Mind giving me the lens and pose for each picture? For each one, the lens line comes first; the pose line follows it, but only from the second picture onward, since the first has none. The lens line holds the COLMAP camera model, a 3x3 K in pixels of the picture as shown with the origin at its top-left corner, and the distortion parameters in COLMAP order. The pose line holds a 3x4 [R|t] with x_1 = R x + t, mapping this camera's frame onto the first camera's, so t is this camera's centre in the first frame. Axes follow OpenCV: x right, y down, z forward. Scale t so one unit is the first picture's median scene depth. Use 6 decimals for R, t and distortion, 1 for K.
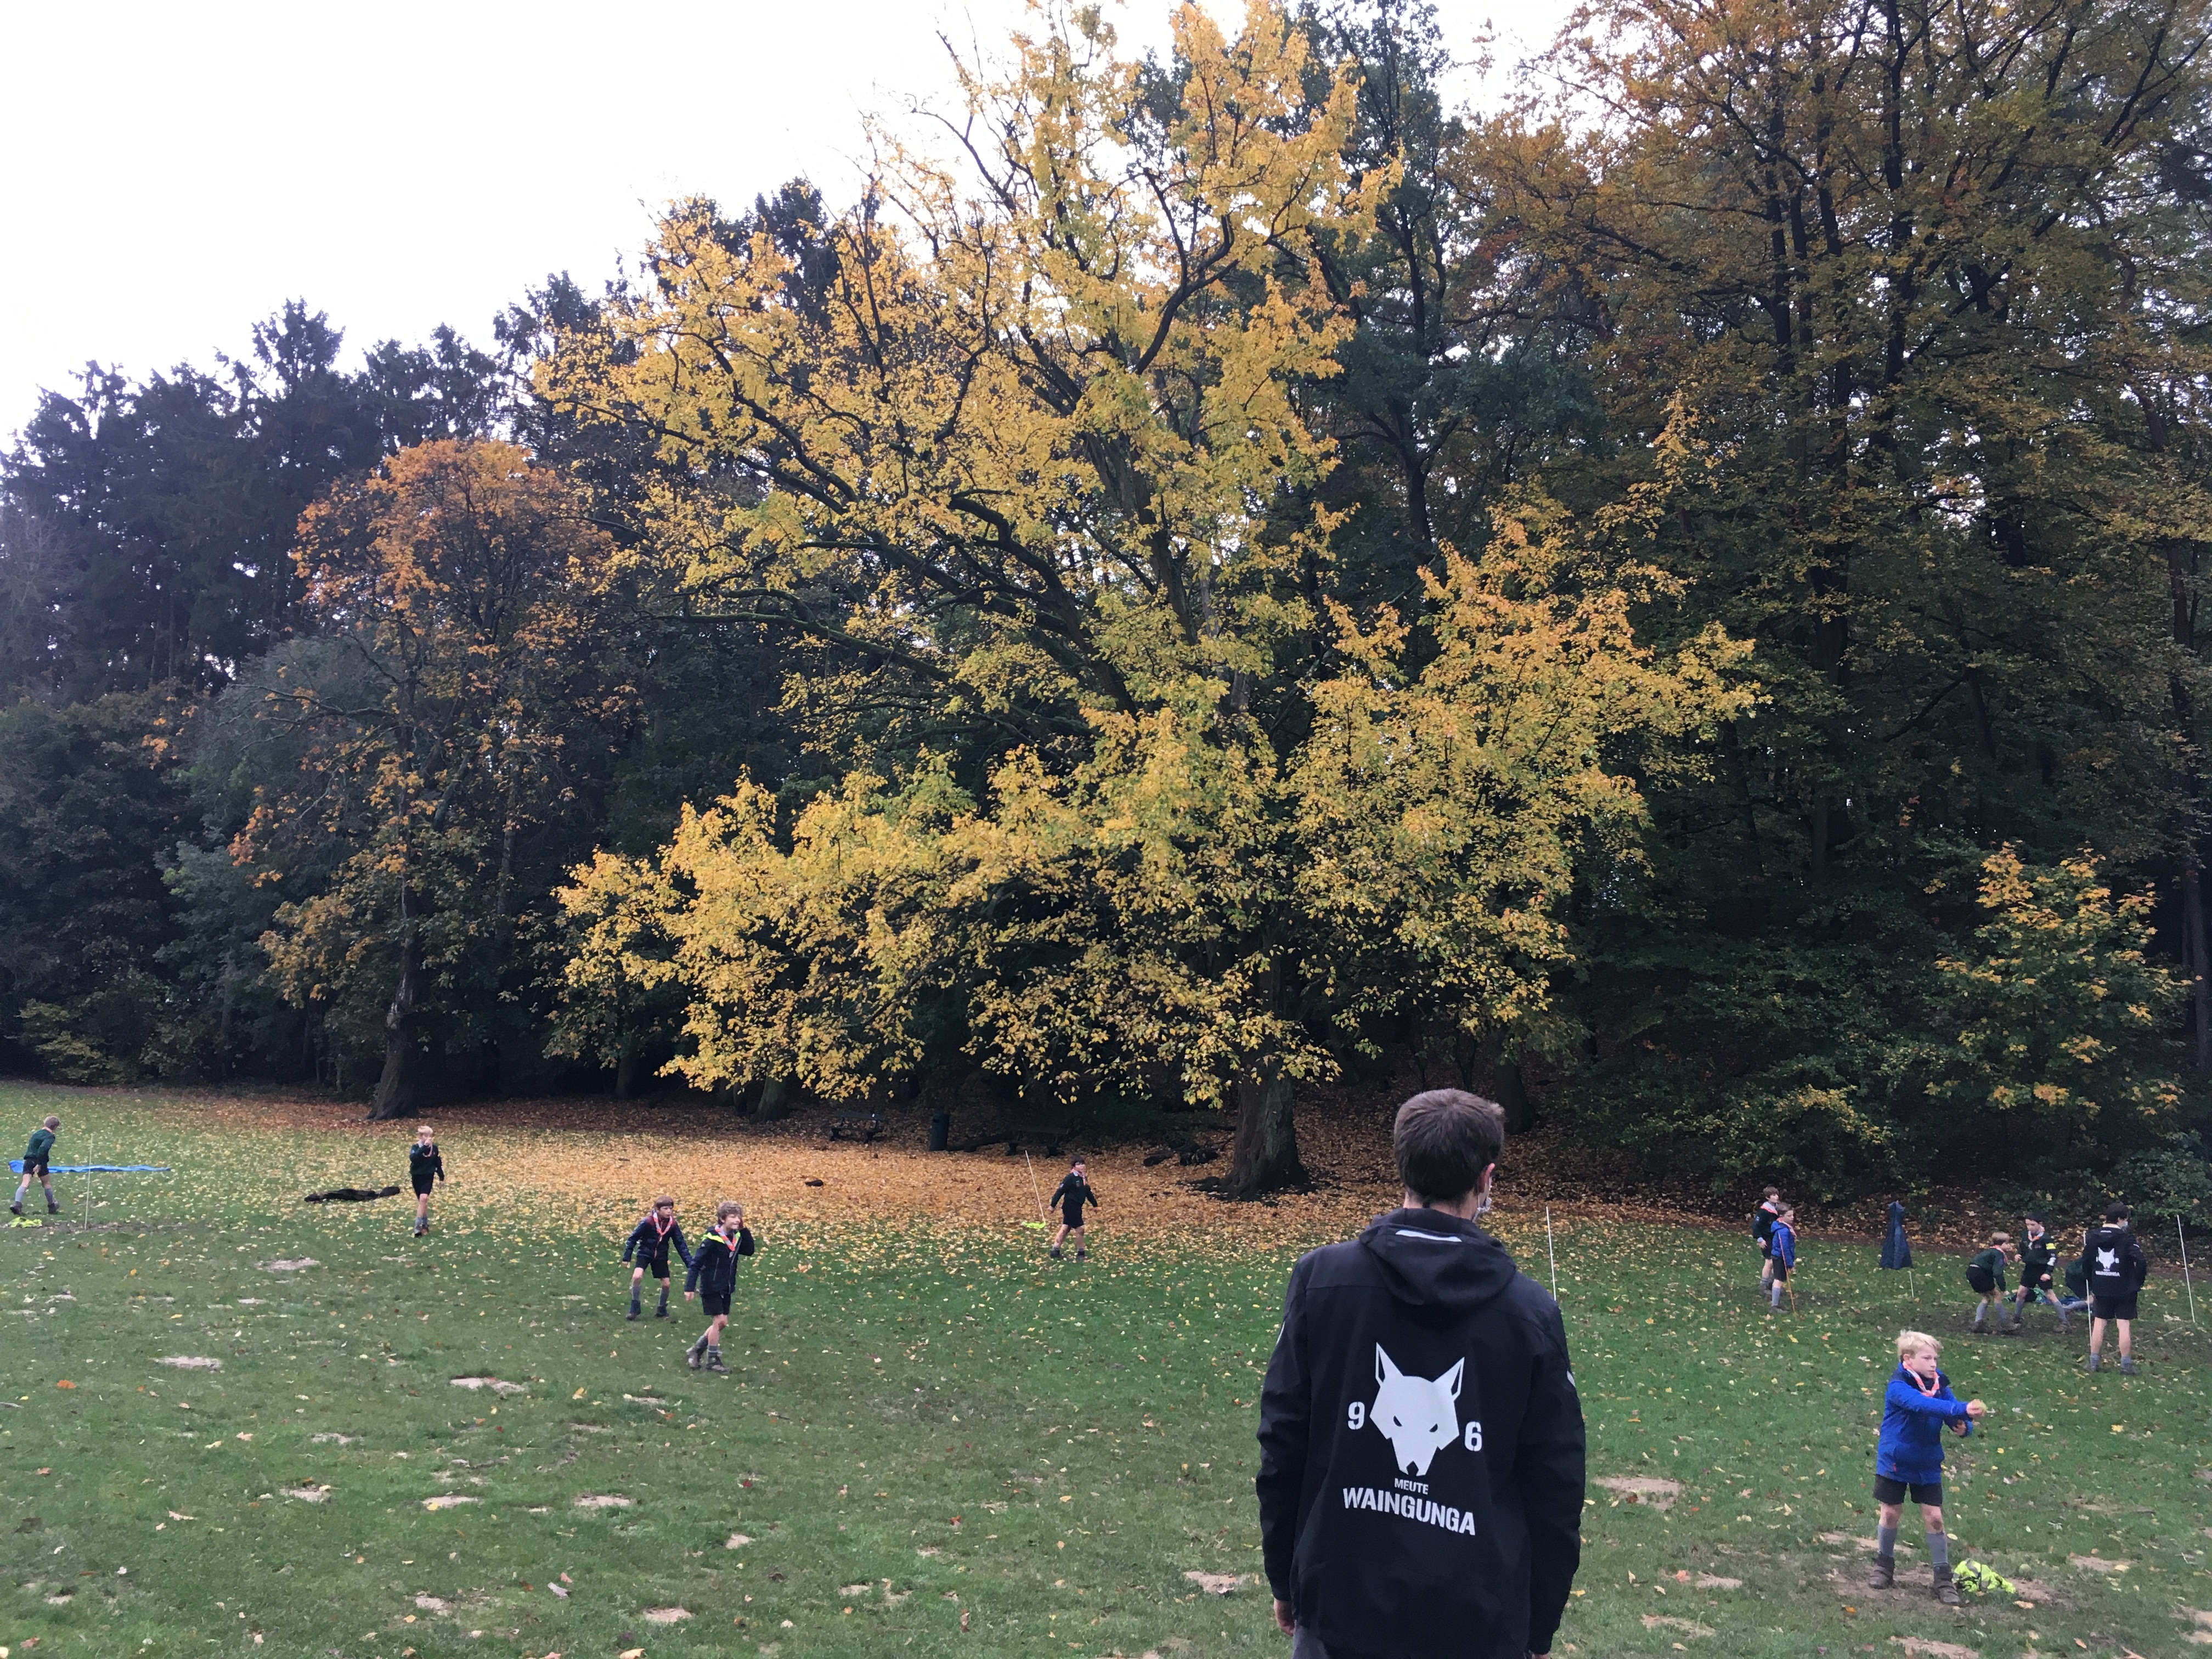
lens RADIAL K [[1914.4, 0, 1116.7], [0, 1914.4, 831.2], [0, 0, 1]] dist [0.073906, -0.108641]
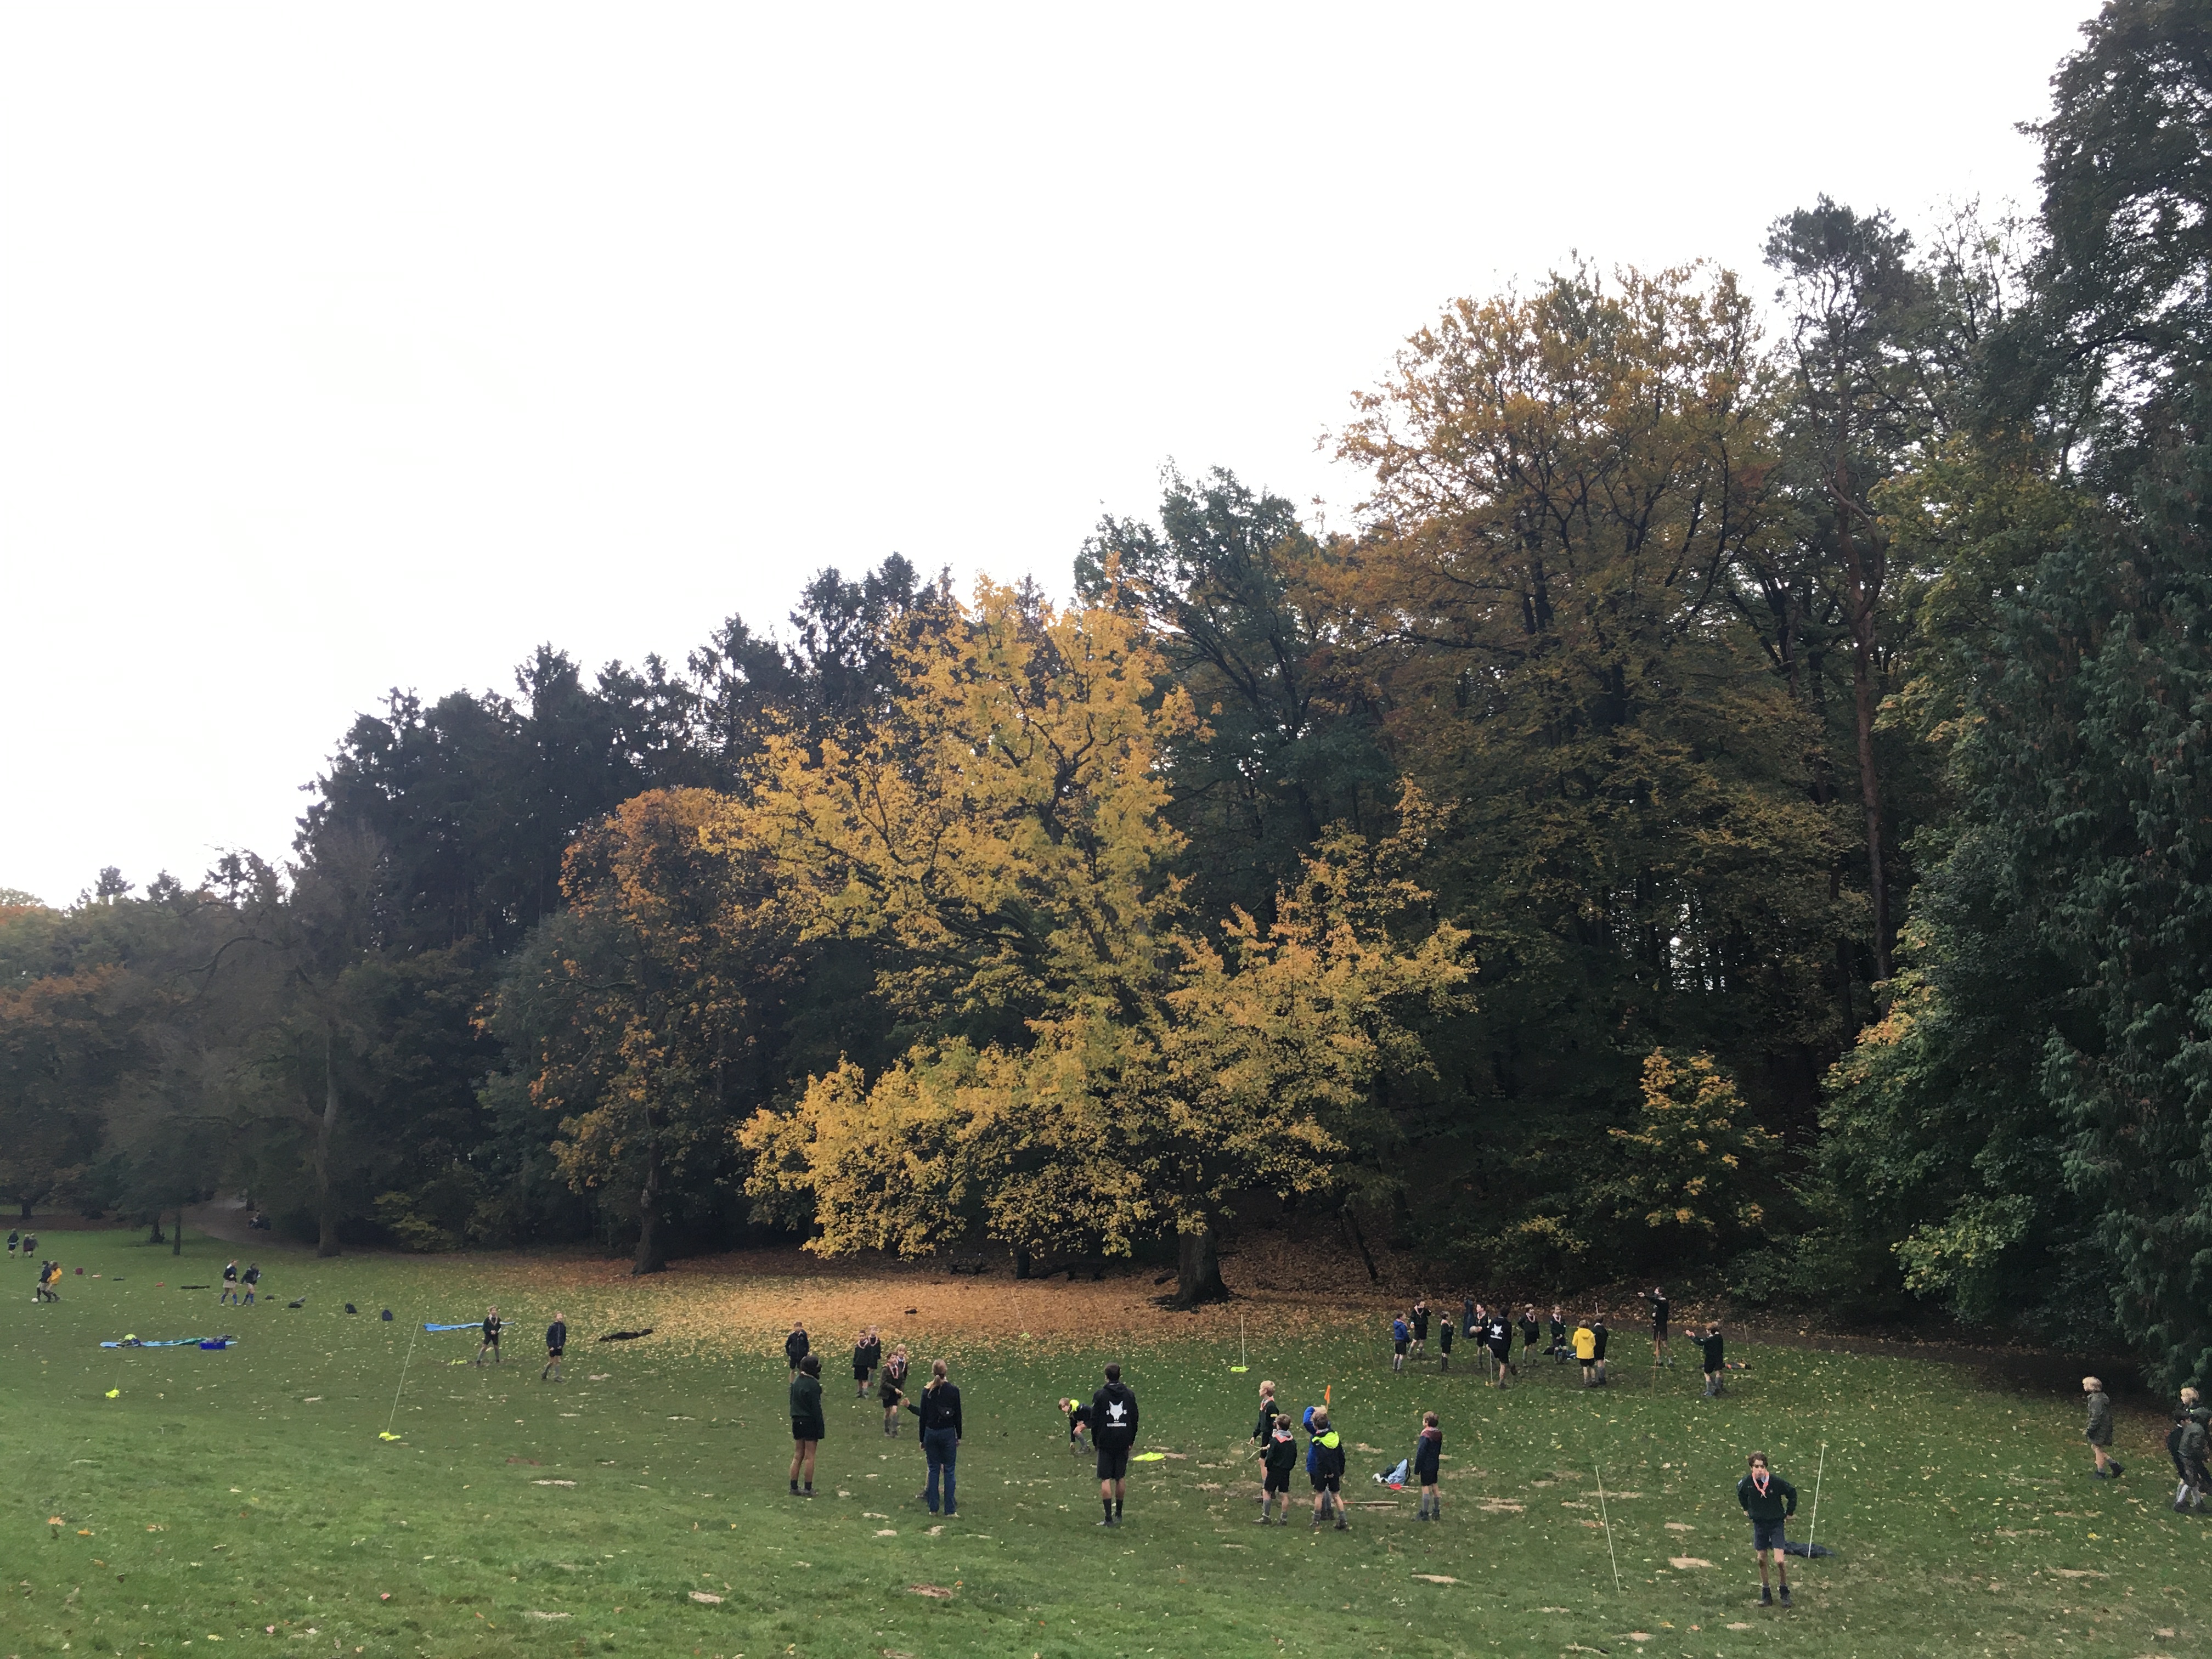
lens RADIAL K [[1914.4, 0, 1101.1], [0, 1914.4, 831.7], [0, 0, 1]] dist [0.073906, -0.108641]
pose [[0.989801, -0.078198, -0.119075, 0.220139], [0.072741, 0.996121, -0.049516, -0.119437], [0.122485, 0.040350, 0.991650, -0.558933]]
